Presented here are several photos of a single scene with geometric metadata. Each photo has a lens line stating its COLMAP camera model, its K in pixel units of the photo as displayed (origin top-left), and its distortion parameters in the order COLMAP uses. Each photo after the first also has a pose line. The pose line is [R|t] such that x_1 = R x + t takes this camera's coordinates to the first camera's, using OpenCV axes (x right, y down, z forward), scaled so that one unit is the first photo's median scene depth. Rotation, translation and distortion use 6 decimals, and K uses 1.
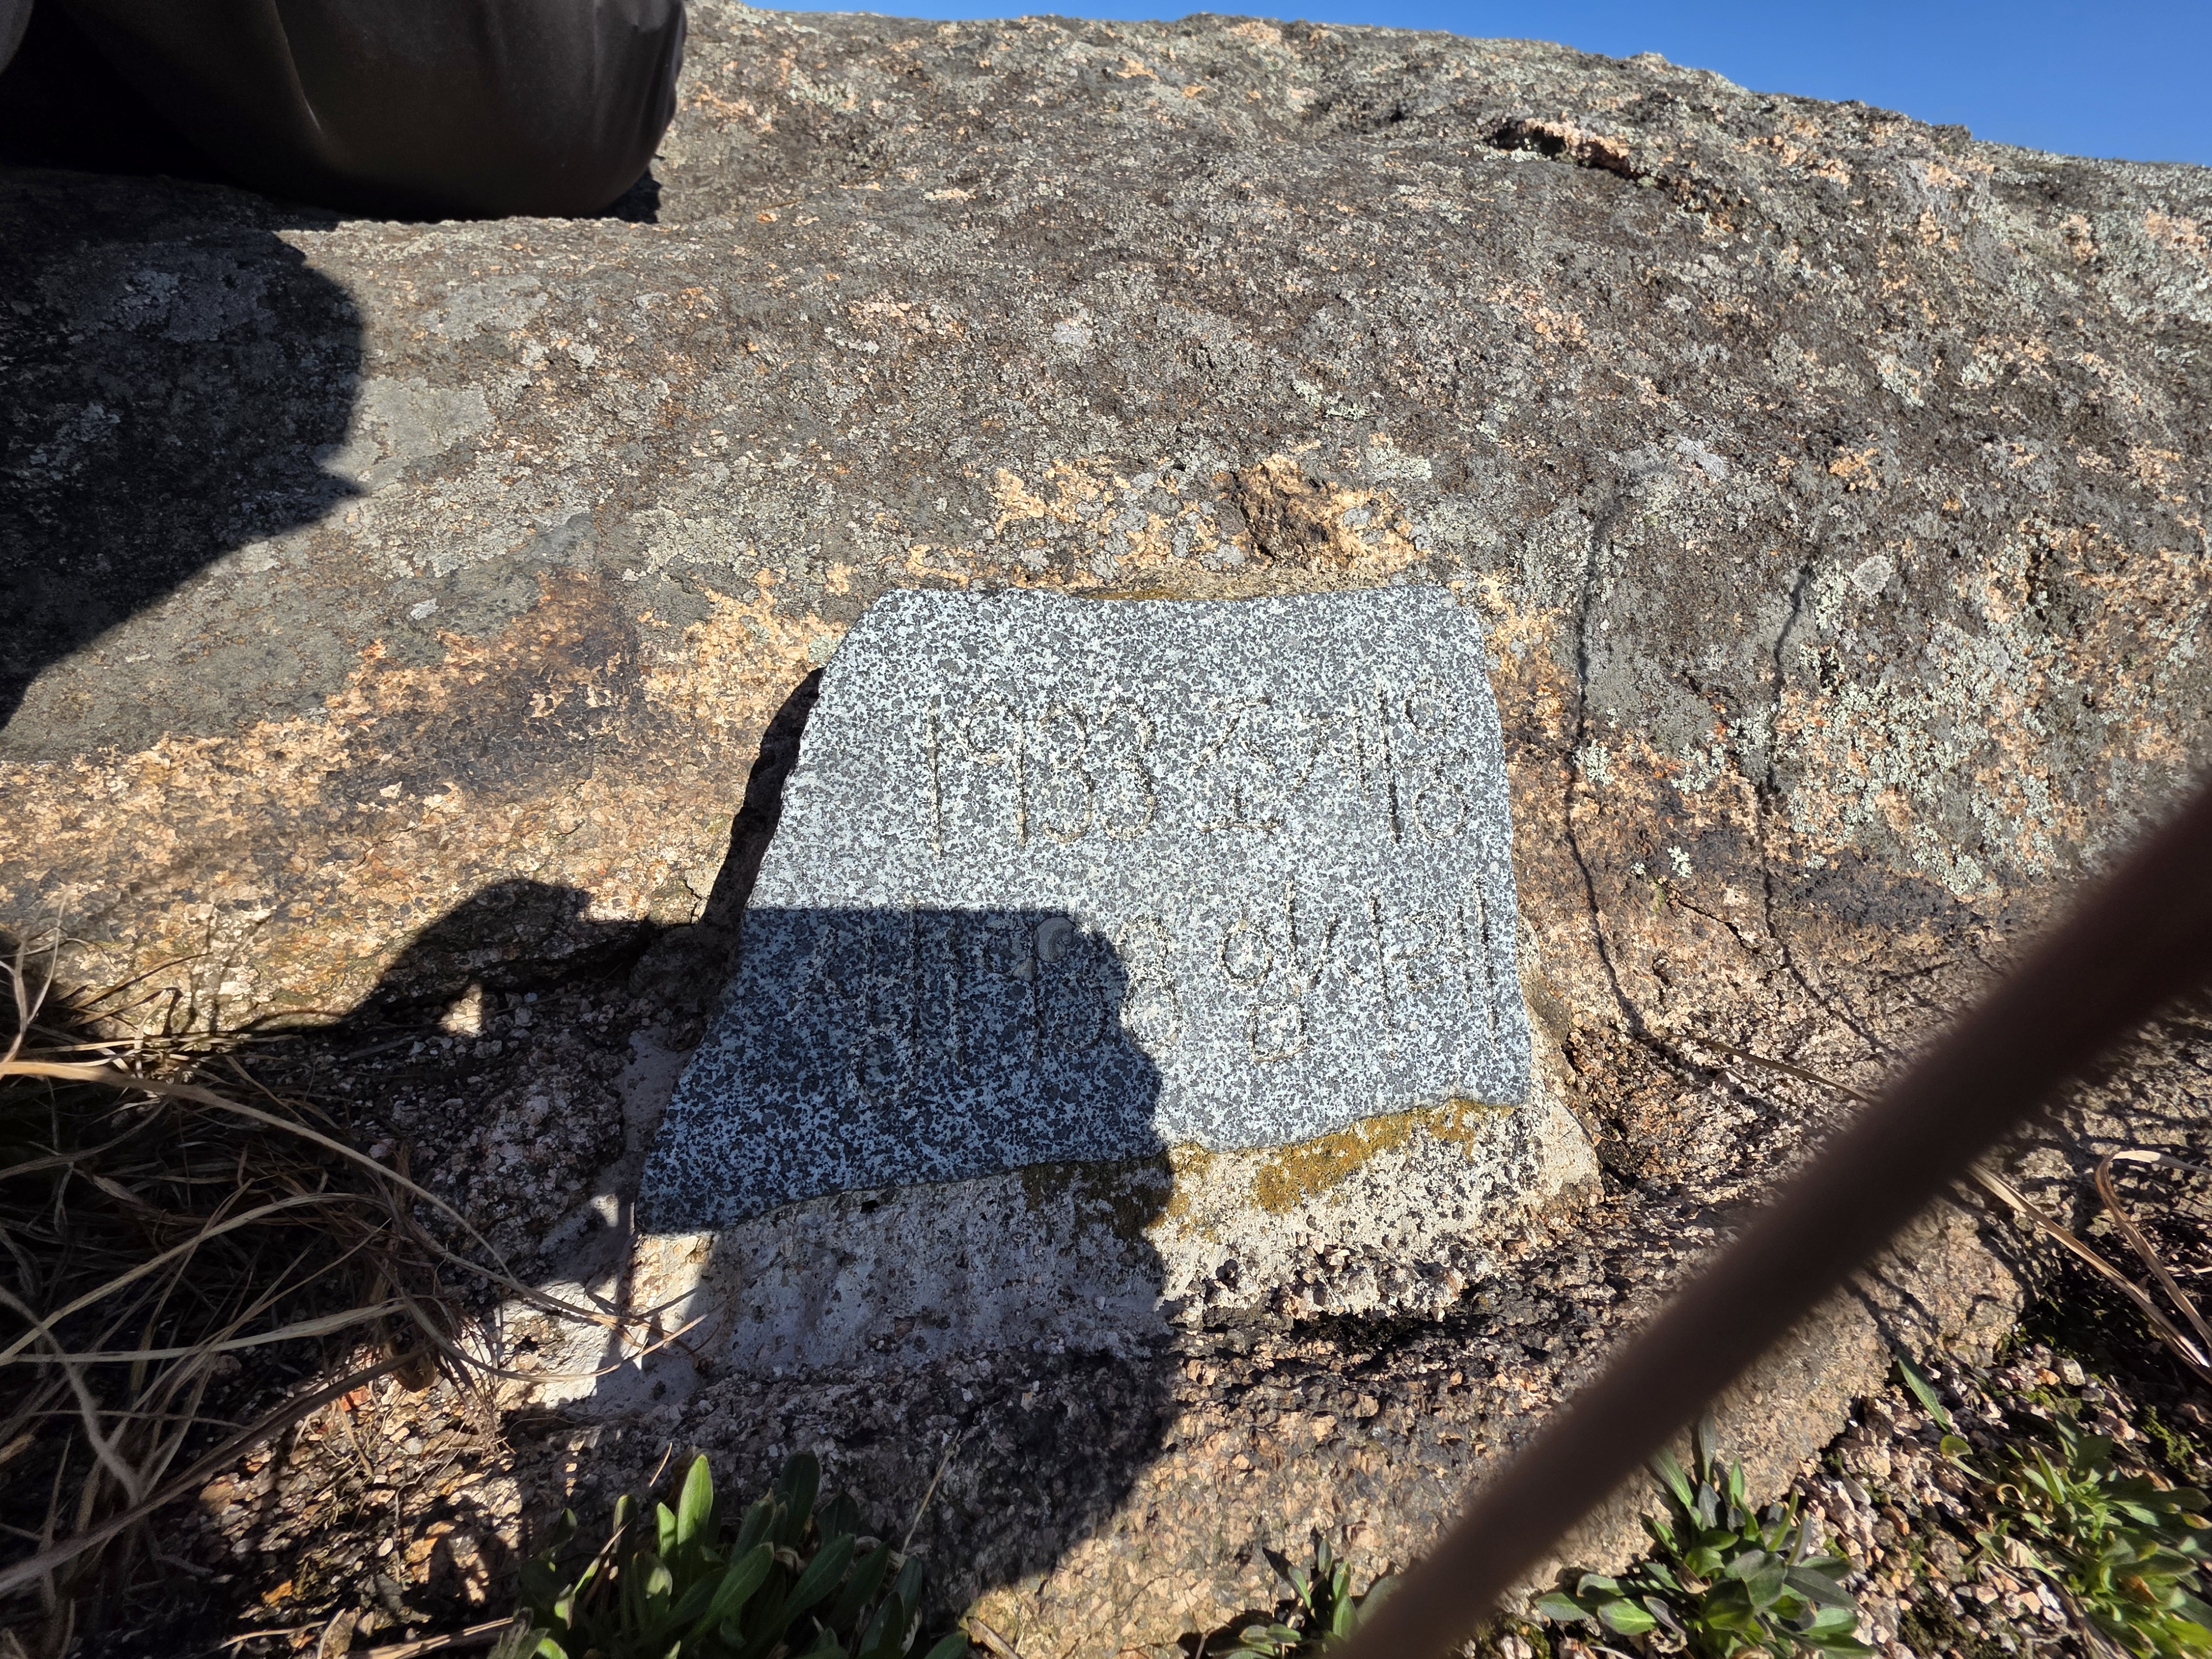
lens RADIAL K [[865.4, 0, 1116.7], [0, 865.4, 826.3], [0, 0, 1]] dist [-0.000377, -0.000095]
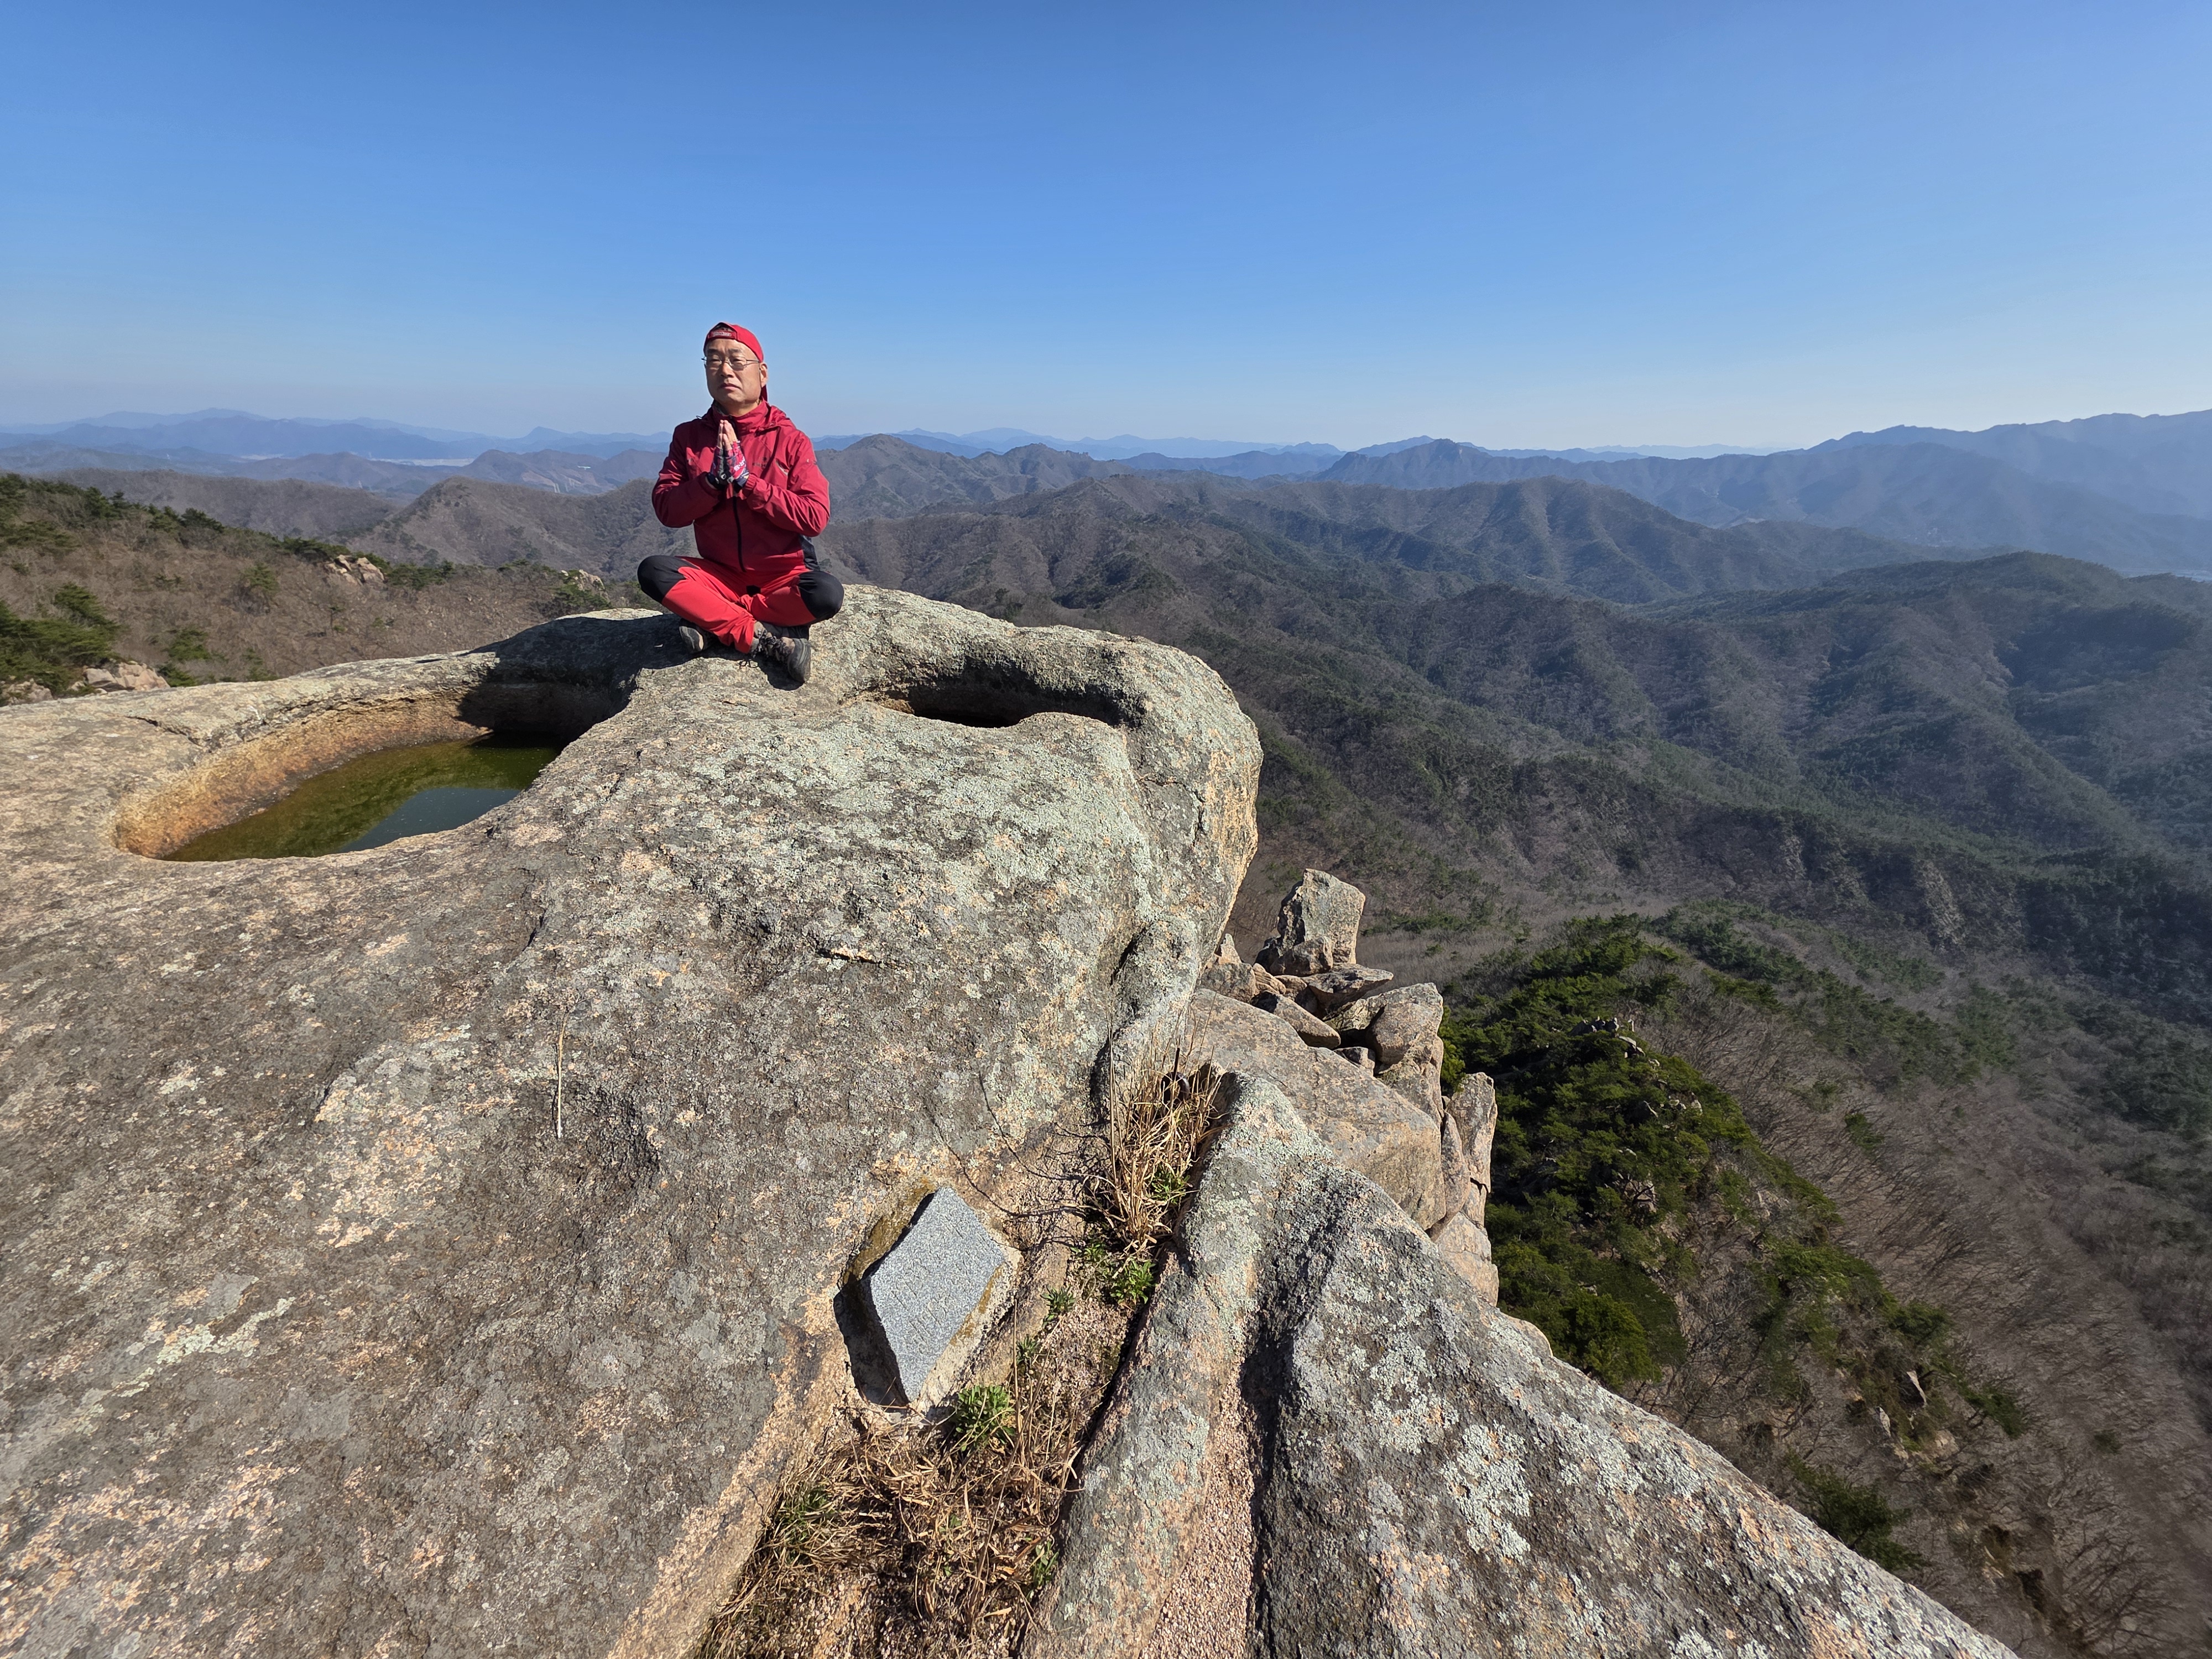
lens RADIAL K [[865.4, 0, 1104.5], [0, 865.4, 816.3], [0, 0, 1]] dist [-0.000377, -0.000095]
pose [[0.626637, -0.440362, 0.642968, -1.021159], [0.491357, 0.863646, 0.112624, -1.742002], [-0.604892, 0.245353, 0.757567, -3.048133]]
